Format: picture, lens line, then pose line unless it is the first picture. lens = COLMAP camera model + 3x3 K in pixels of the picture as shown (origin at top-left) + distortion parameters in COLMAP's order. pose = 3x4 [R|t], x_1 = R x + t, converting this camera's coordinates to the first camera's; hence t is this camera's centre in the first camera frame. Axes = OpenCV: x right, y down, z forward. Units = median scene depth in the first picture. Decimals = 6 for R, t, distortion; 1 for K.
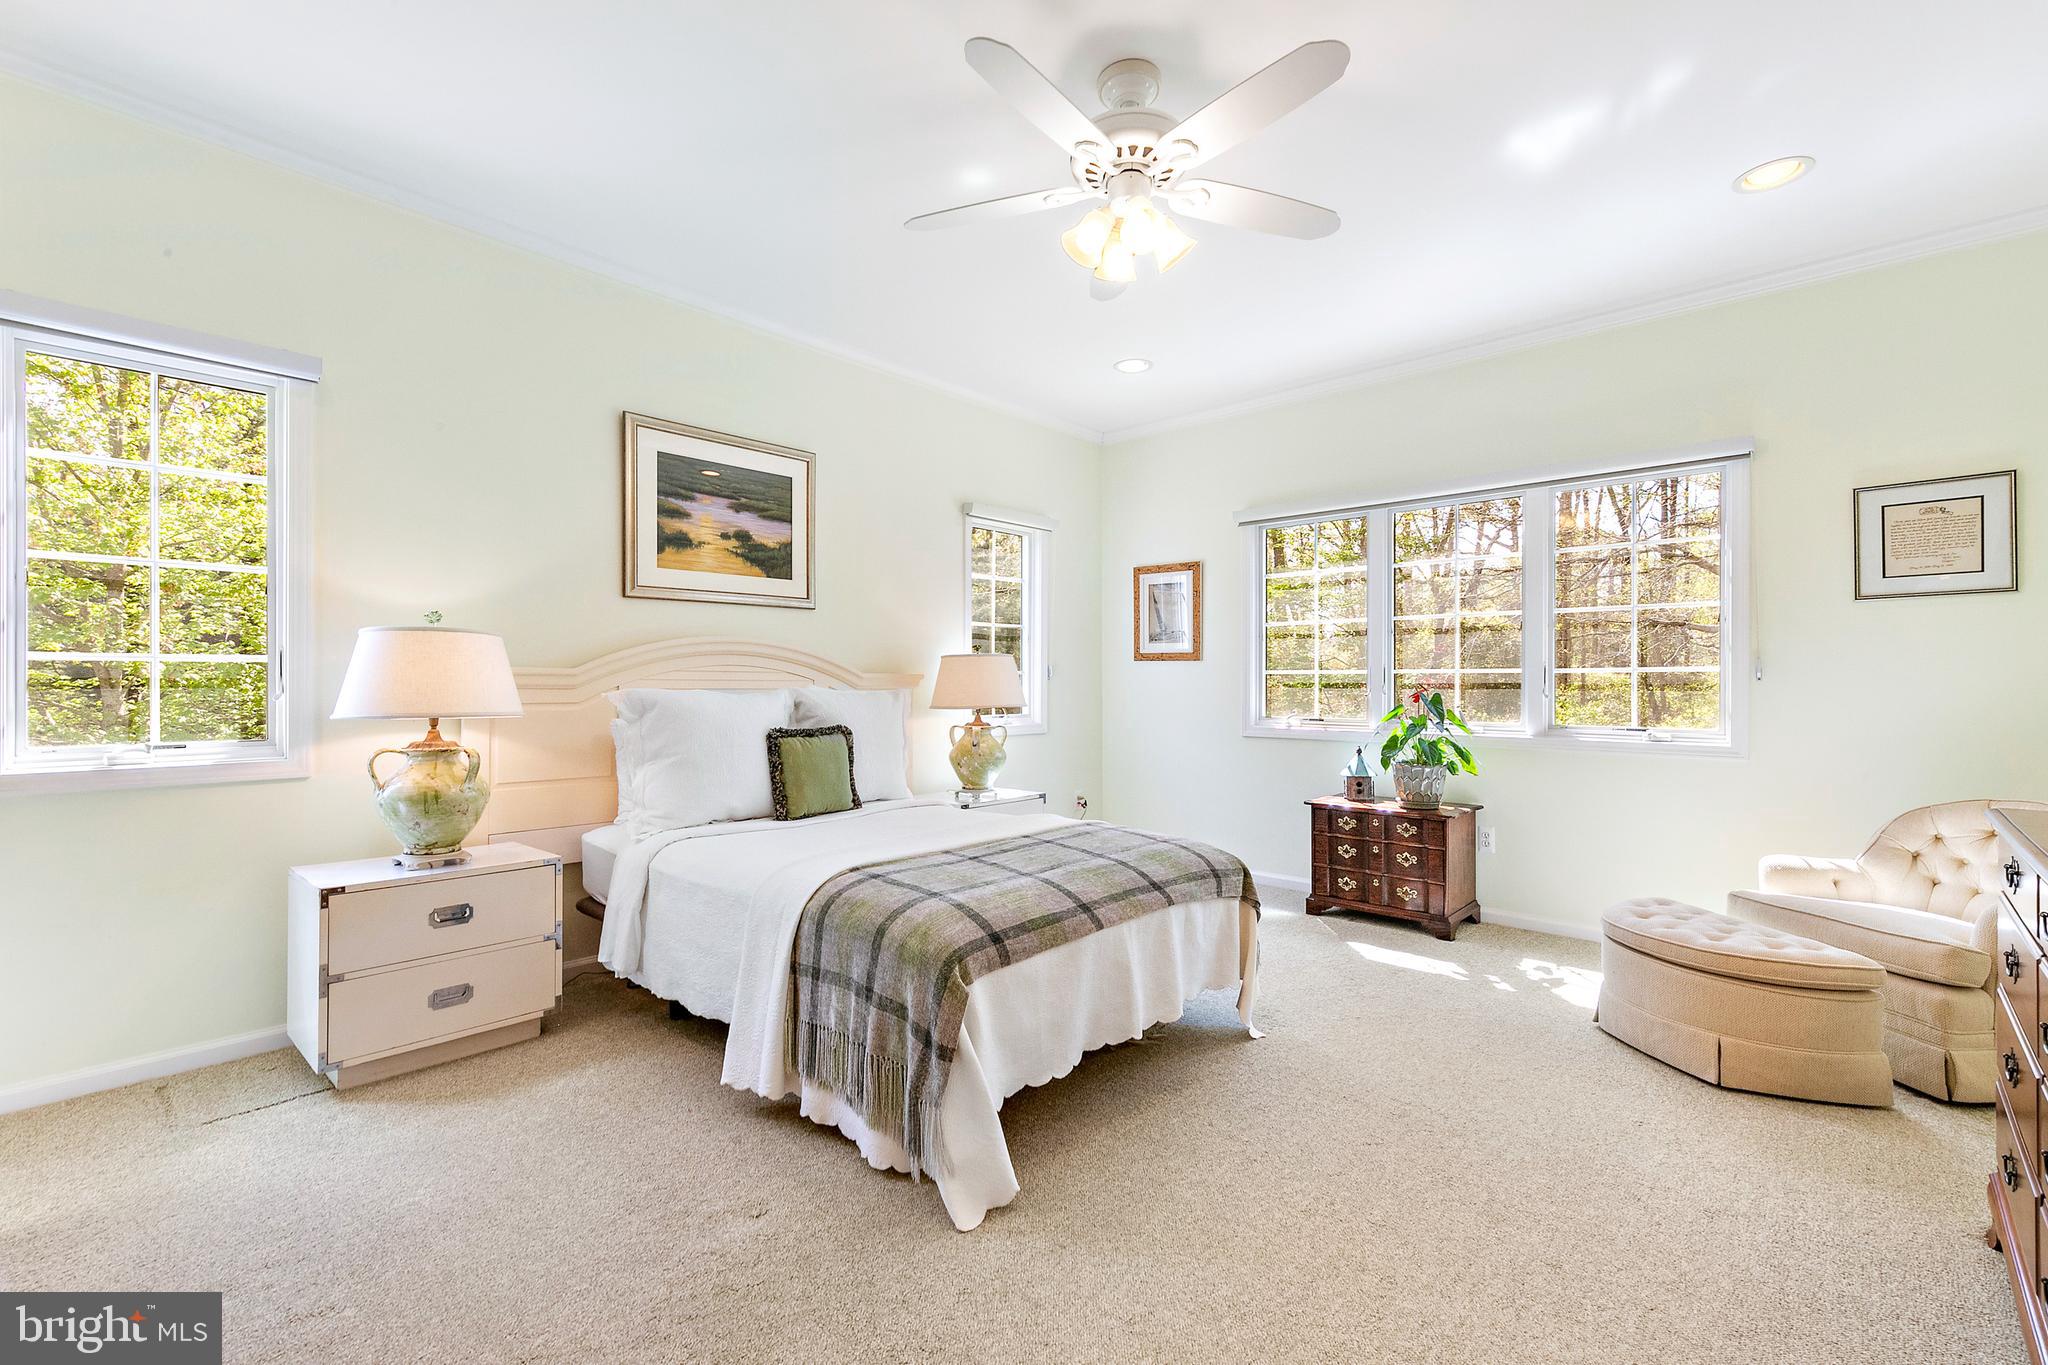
lens RADIAL K [[873.8, 0, 1031.0], [0, 873.8, 680.6], [0, 0, 1]] dist [0.003274, -0.000515]
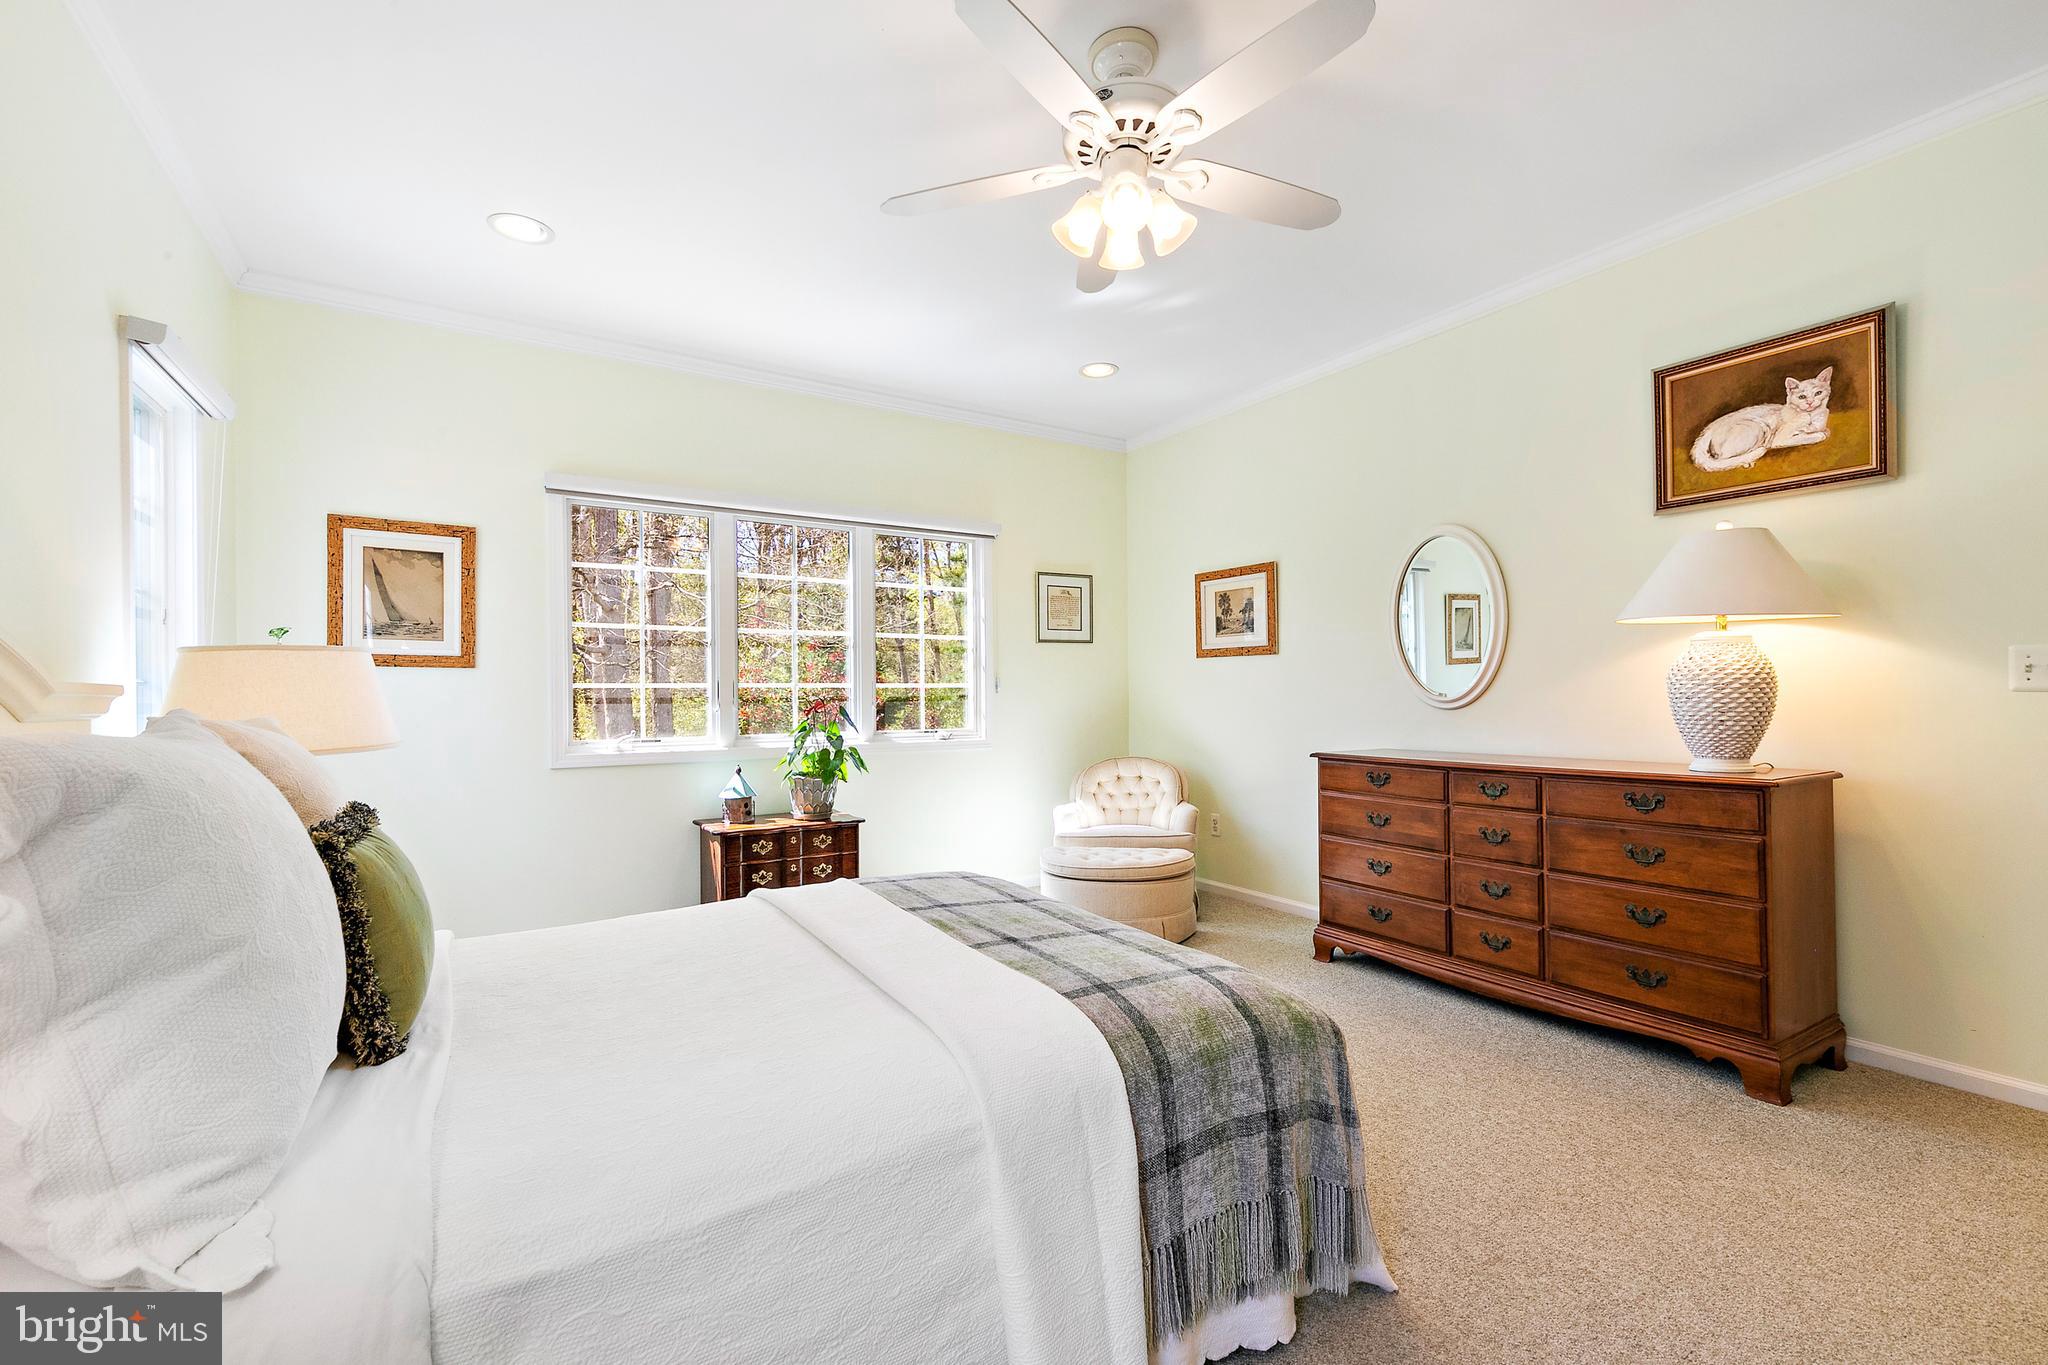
lens RADIAL K [[829.2, 0, 1030.1], [0, 829.2, 690.4], [0, 0, 1]] dist [-0.021097, -0.000099]
pose [[0.275061, 0.005848, 0.961409, -0.393437], [0.008936, 0.999923, -0.008639, 0.006390], [-0.961385, 0.010967, 0.274988, 0.471056]]
